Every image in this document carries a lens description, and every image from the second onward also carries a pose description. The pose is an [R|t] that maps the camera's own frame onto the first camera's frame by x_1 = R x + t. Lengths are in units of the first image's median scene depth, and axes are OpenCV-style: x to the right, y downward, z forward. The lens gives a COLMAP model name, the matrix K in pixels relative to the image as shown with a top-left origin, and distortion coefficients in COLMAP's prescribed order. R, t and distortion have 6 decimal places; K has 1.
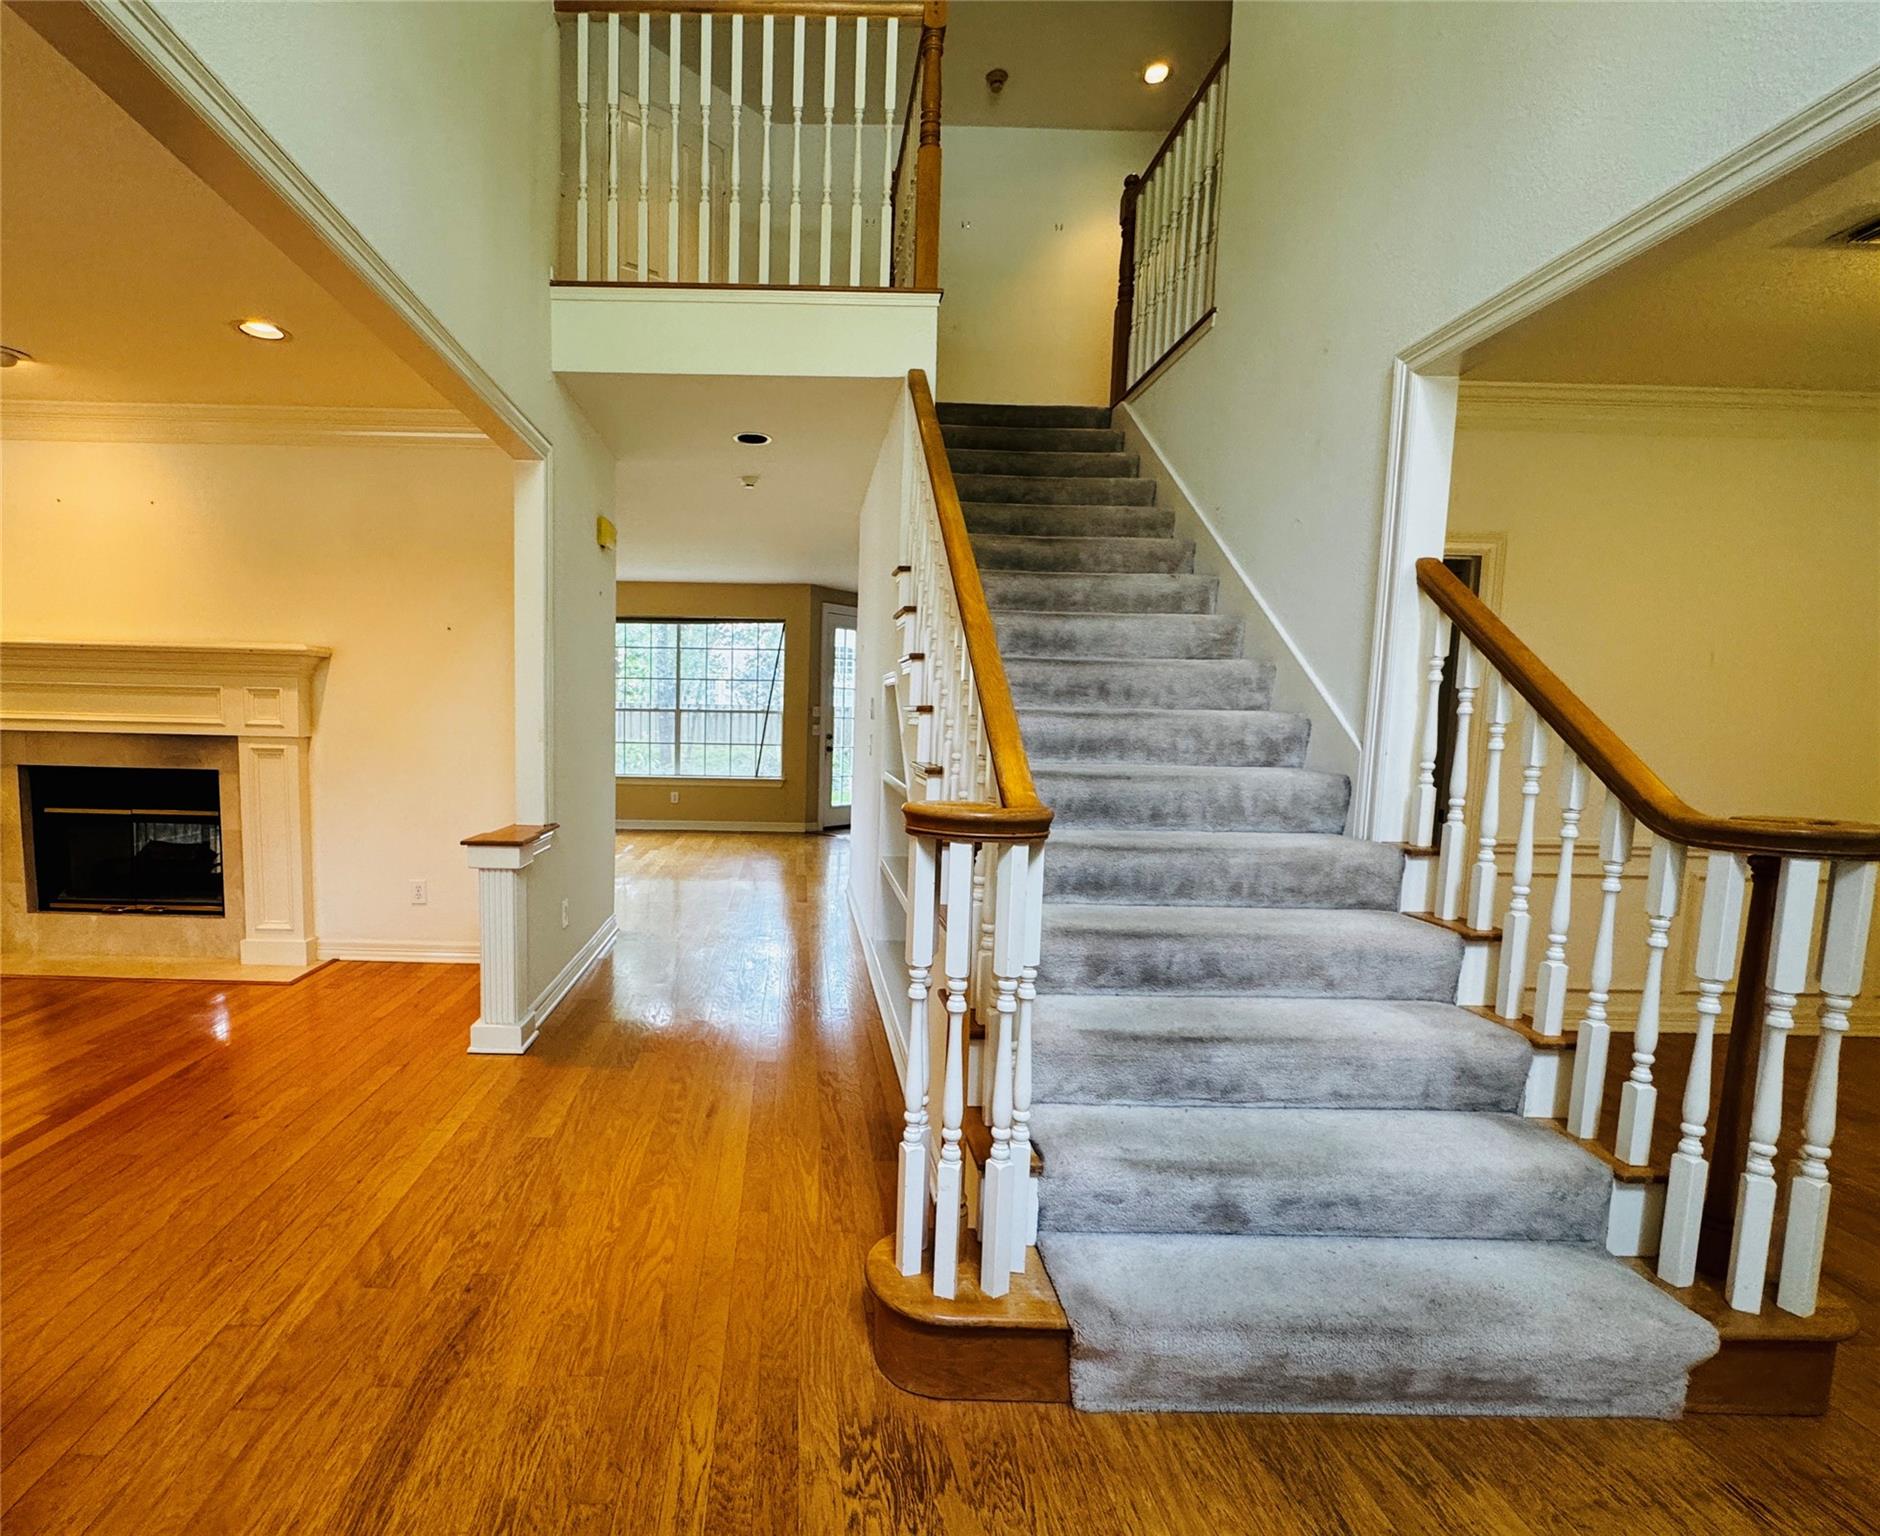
lens RADIAL K [[910.4, 0, 797.2], [0, 910.4, 808.2], [0, 0, 1]] dist [-0.012903, 0.000784]
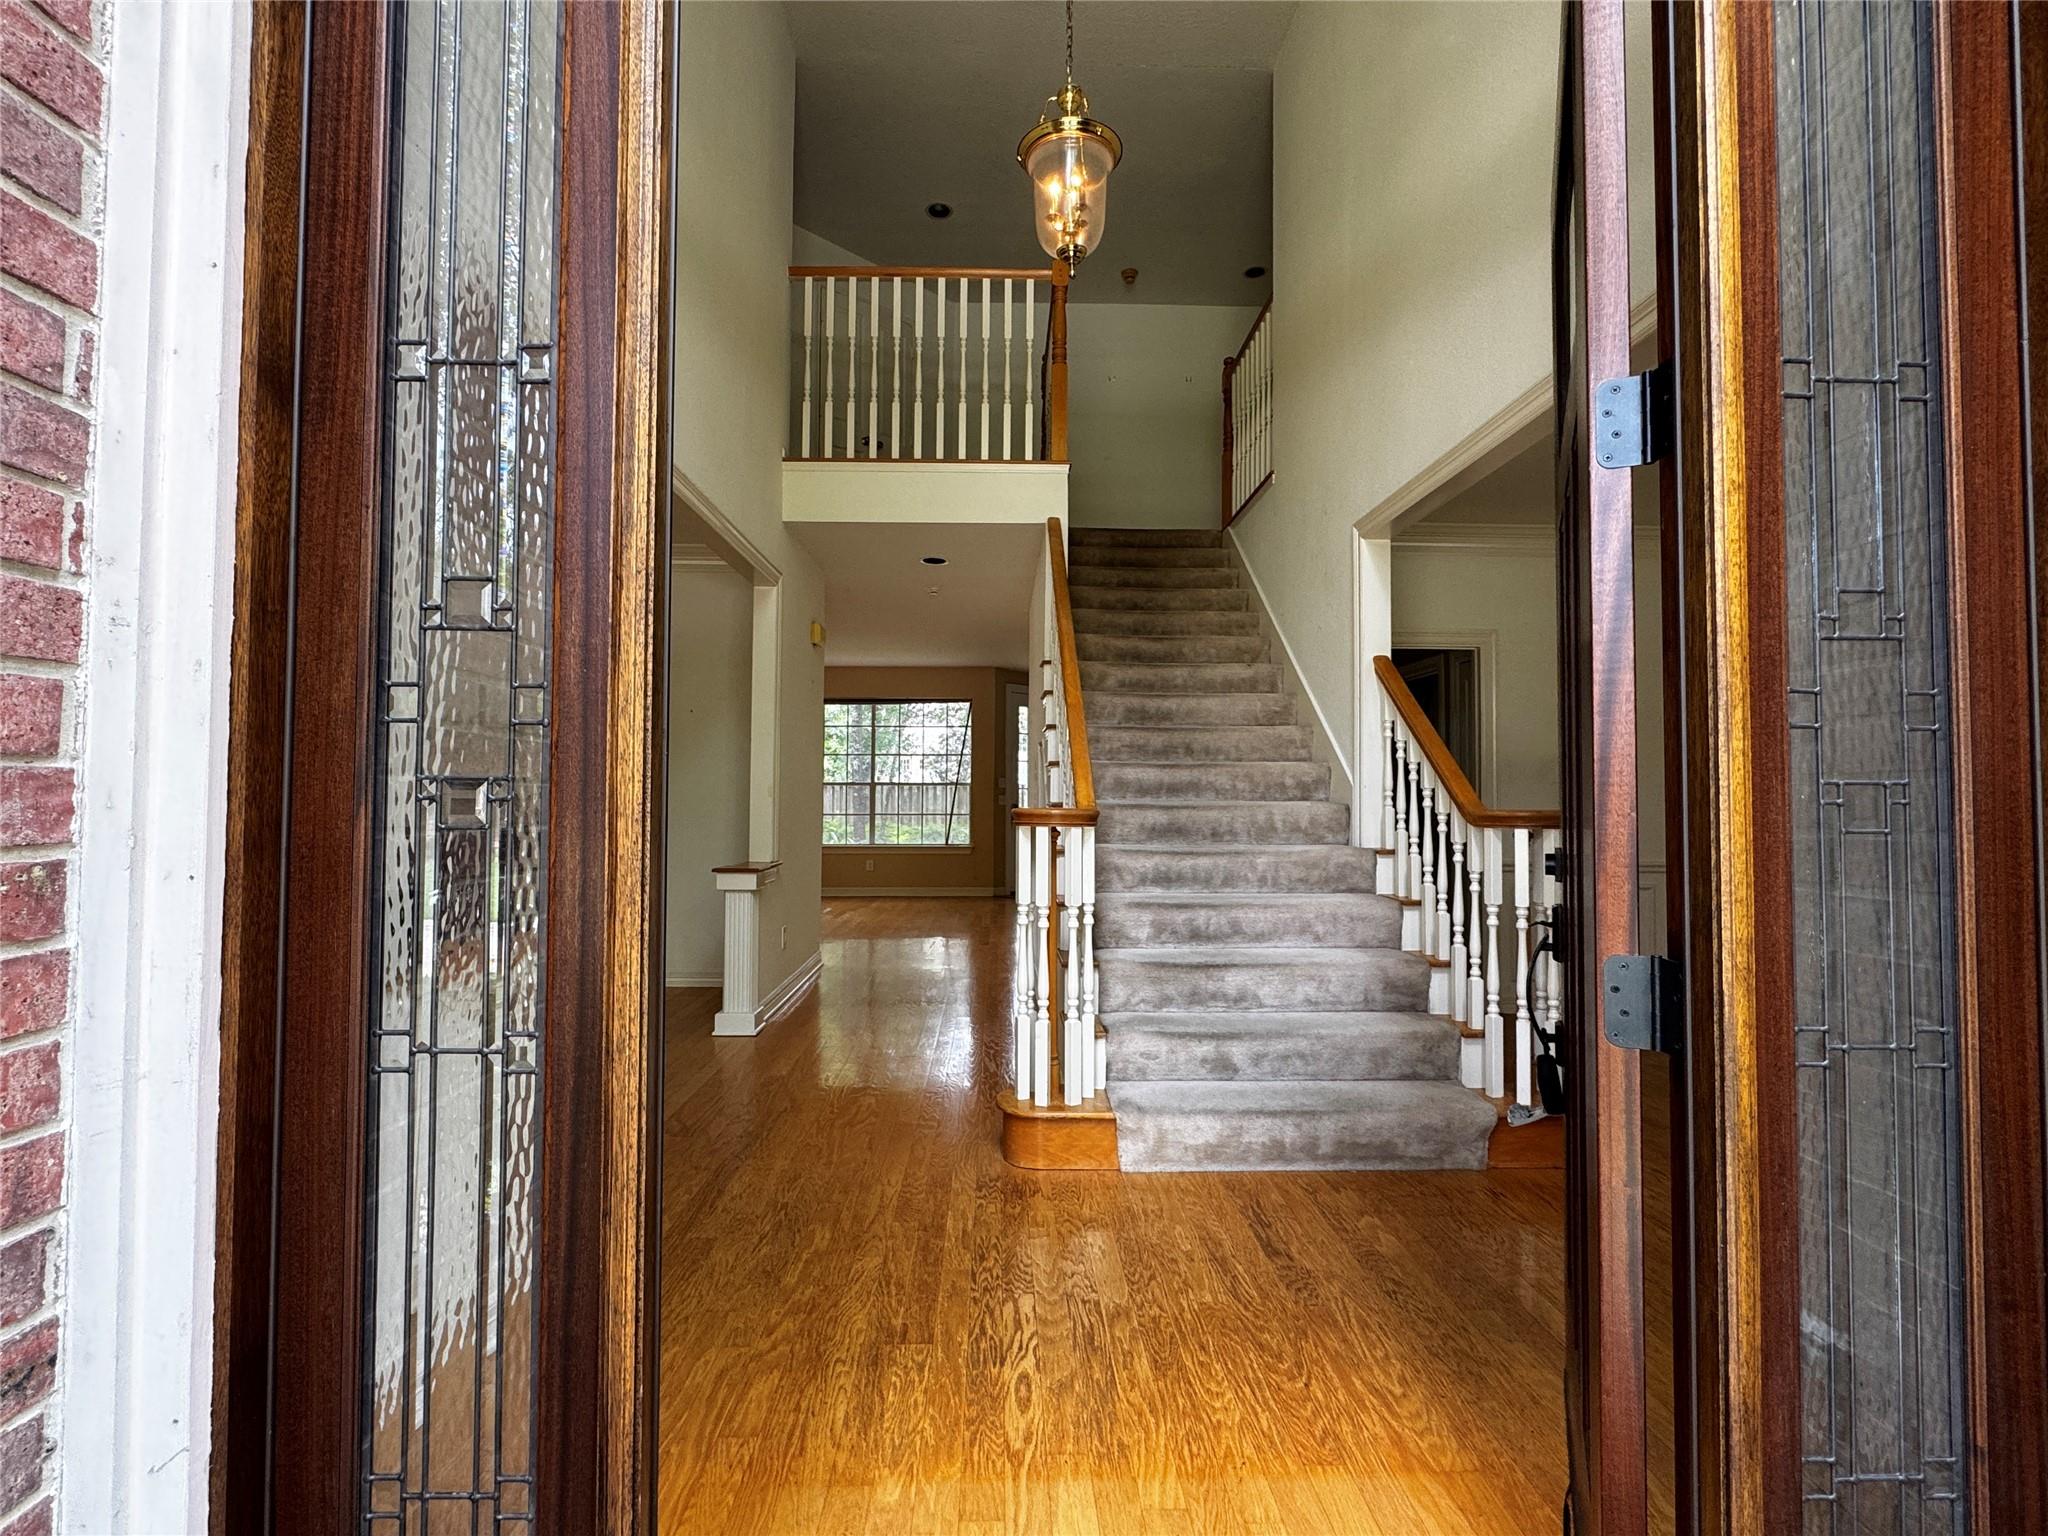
lens RADIAL K [[1010.7, 0, 1028.8], [0, 1010.7, 768.0], [0, 0, 1]] dist [0.002503, 0.000046]
pose [[0.999523, -0.014877, 0.027069, 0.062469], [0.018363, 0.990882, -0.133475, 0.111107], [-0.024836, 0.133908, 0.990682, -0.573838]]
